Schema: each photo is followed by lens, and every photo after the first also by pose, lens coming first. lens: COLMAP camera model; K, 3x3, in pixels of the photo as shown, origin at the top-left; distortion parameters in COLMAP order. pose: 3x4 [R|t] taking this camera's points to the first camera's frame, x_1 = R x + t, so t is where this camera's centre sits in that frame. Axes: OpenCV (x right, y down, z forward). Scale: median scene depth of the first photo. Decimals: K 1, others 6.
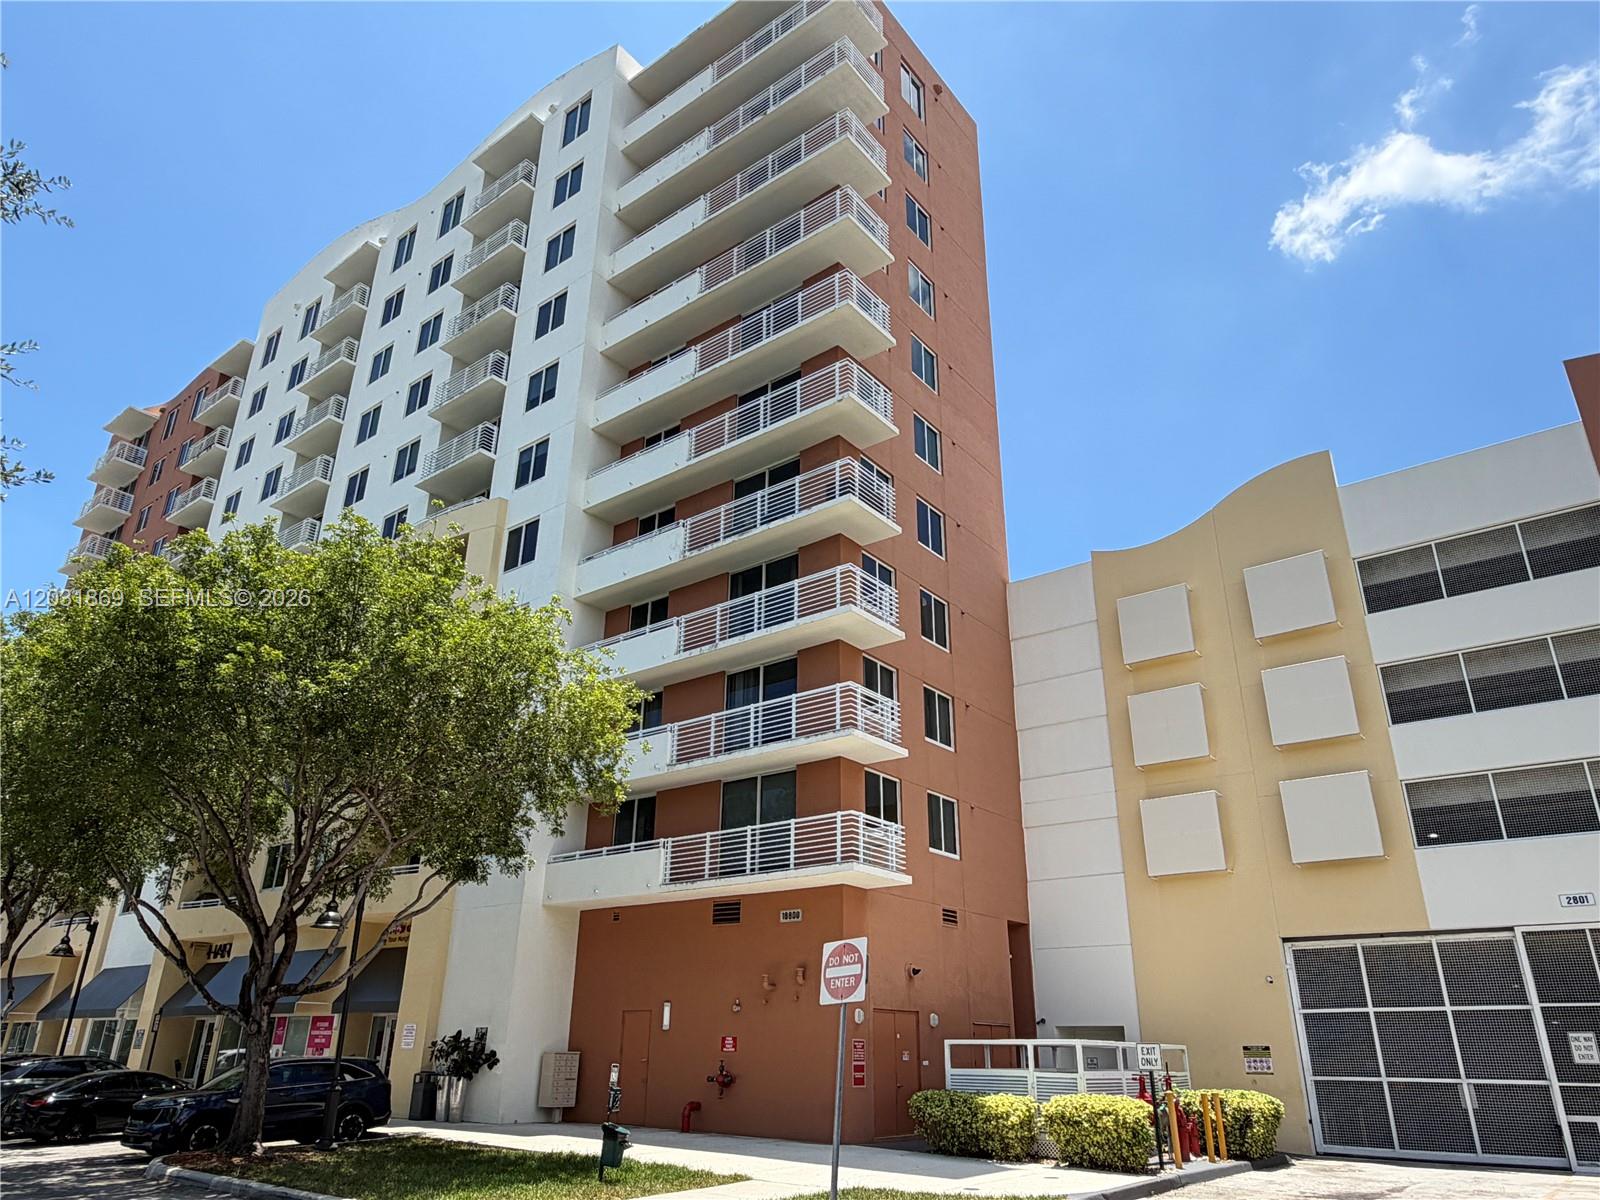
lens RADIAL K [[1047.0, 0, 800.3], [0, 1047.0, 602.2], [0, 0, 1]] dist [0.002793, 0.002024]
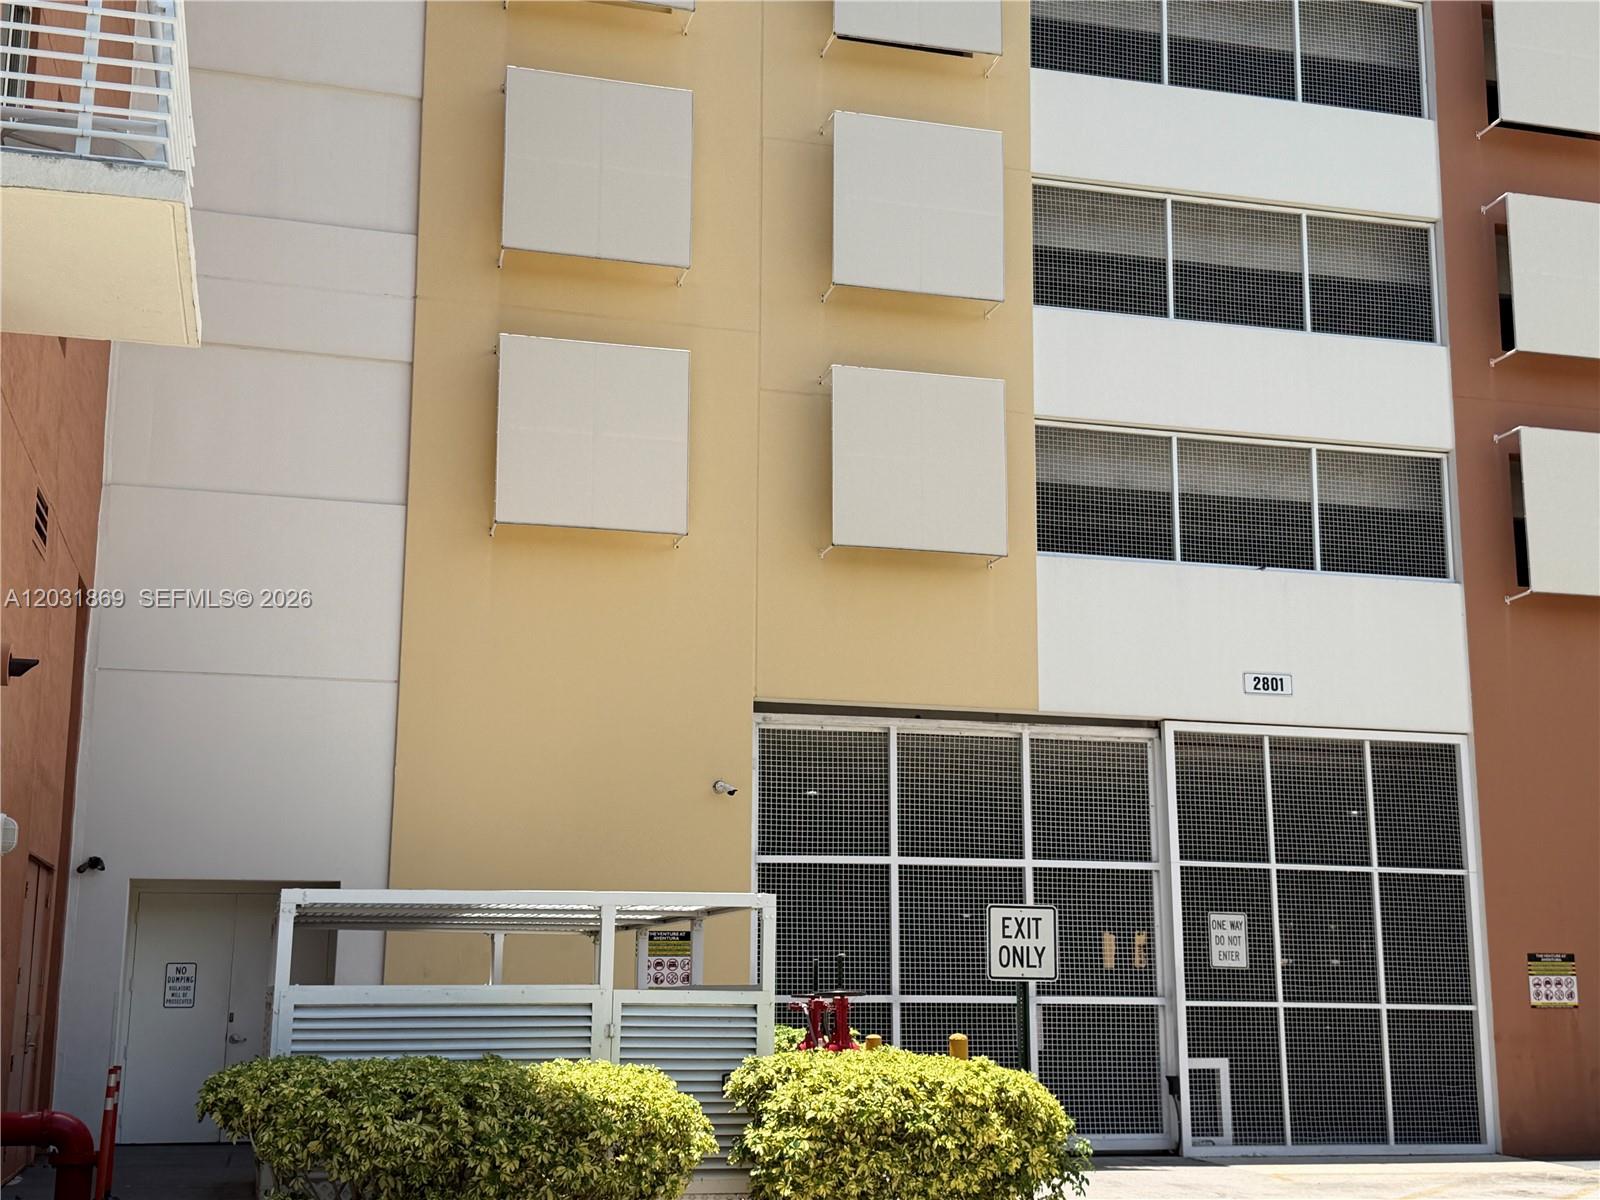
lens RADIAL K [[1944.6, 0, 800.8], [0, 1944.6, 598.7], [0, 0, 1]] dist [0.105312, 0.000000]
pose [[0.580053, 0.152209, 0.800232, -0.194012], [-0.321370, 0.945463, 0.053114, 0.243141], [-0.748506, -0.287979, 0.597334, 0.540928]]
